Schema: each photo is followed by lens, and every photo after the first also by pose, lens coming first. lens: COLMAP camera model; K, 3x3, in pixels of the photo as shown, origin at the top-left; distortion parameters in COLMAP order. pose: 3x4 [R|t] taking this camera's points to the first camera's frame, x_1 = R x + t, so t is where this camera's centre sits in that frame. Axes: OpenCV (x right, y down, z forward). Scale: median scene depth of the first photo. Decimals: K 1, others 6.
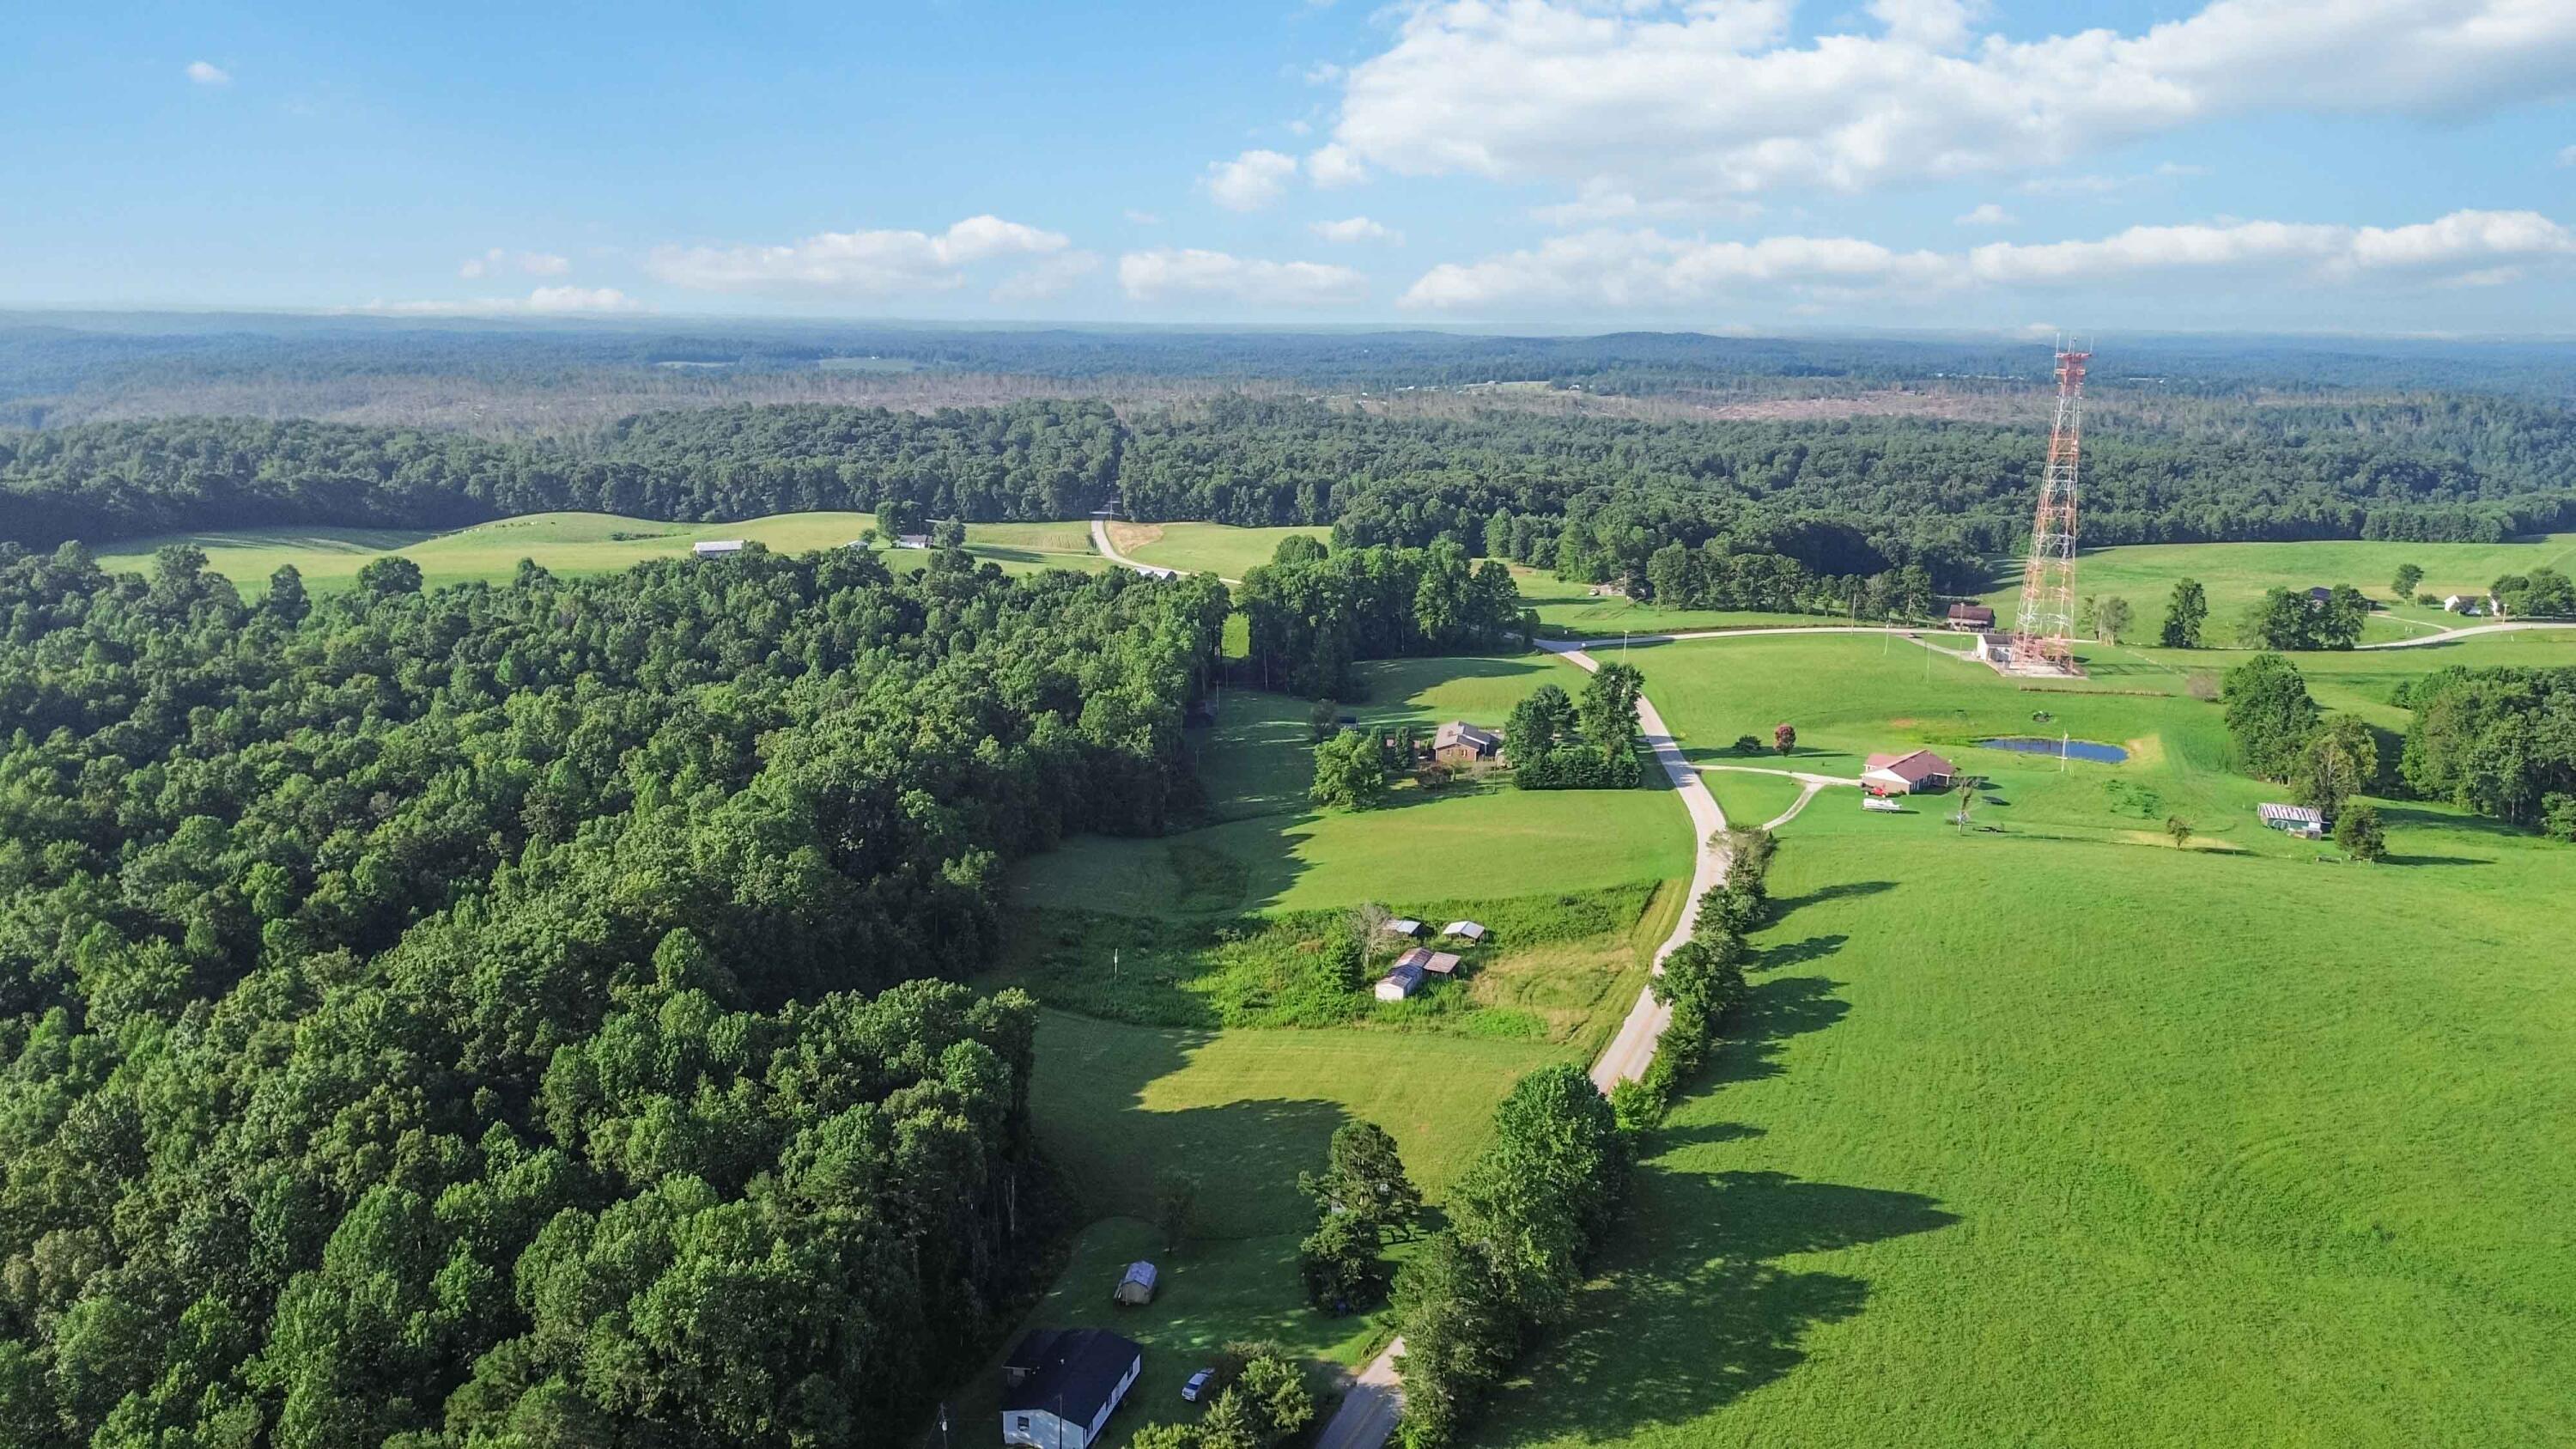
lens RADIAL K [[1785.1, 0, 1277.2], [0, 1785.1, 730.3], [0, 0, 1]] dist [0.058122, -0.040903]
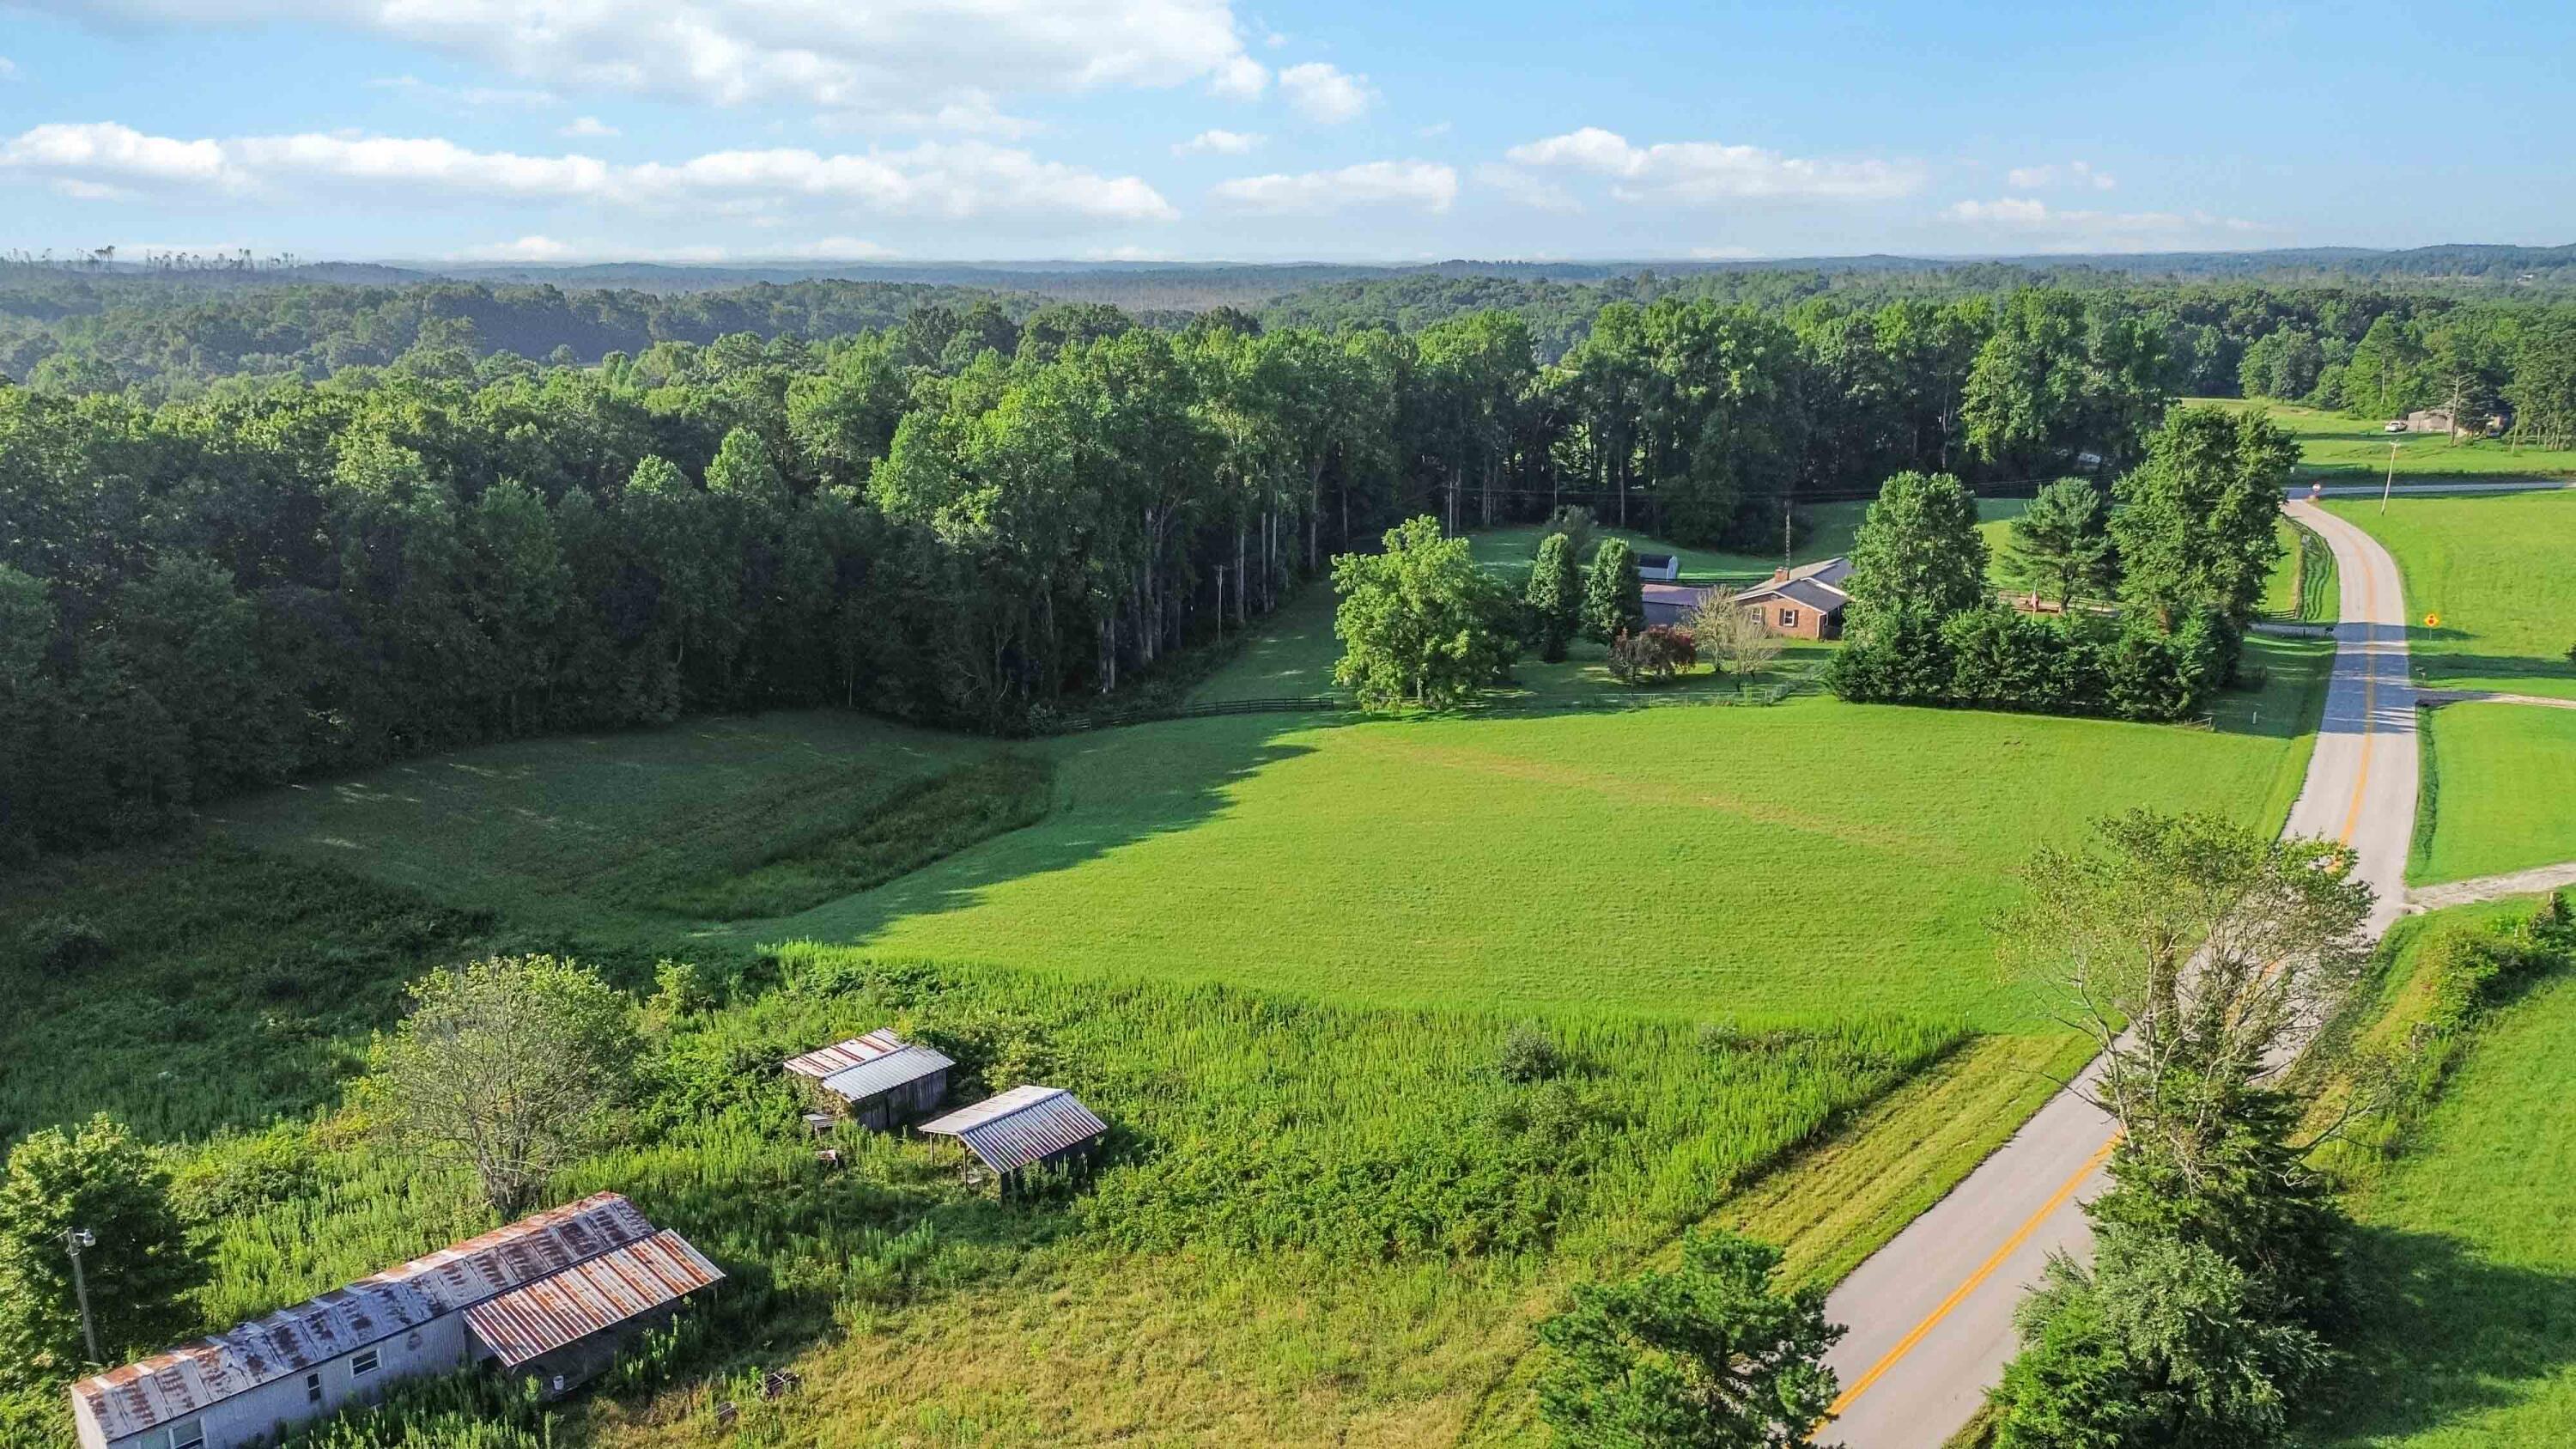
lens RADIAL K [[1785.1, 0, 1290.1], [0, 1785.1, 733.4], [0, 0, 1]] dist [0.058122, -0.040903]
pose [[0.908061, 0.090530, -0.408937, 0.160267], [-0.075682, 0.995755, 0.052384, 0.025045], [0.411943, -0.016619, 0.911058, 0.513702]]
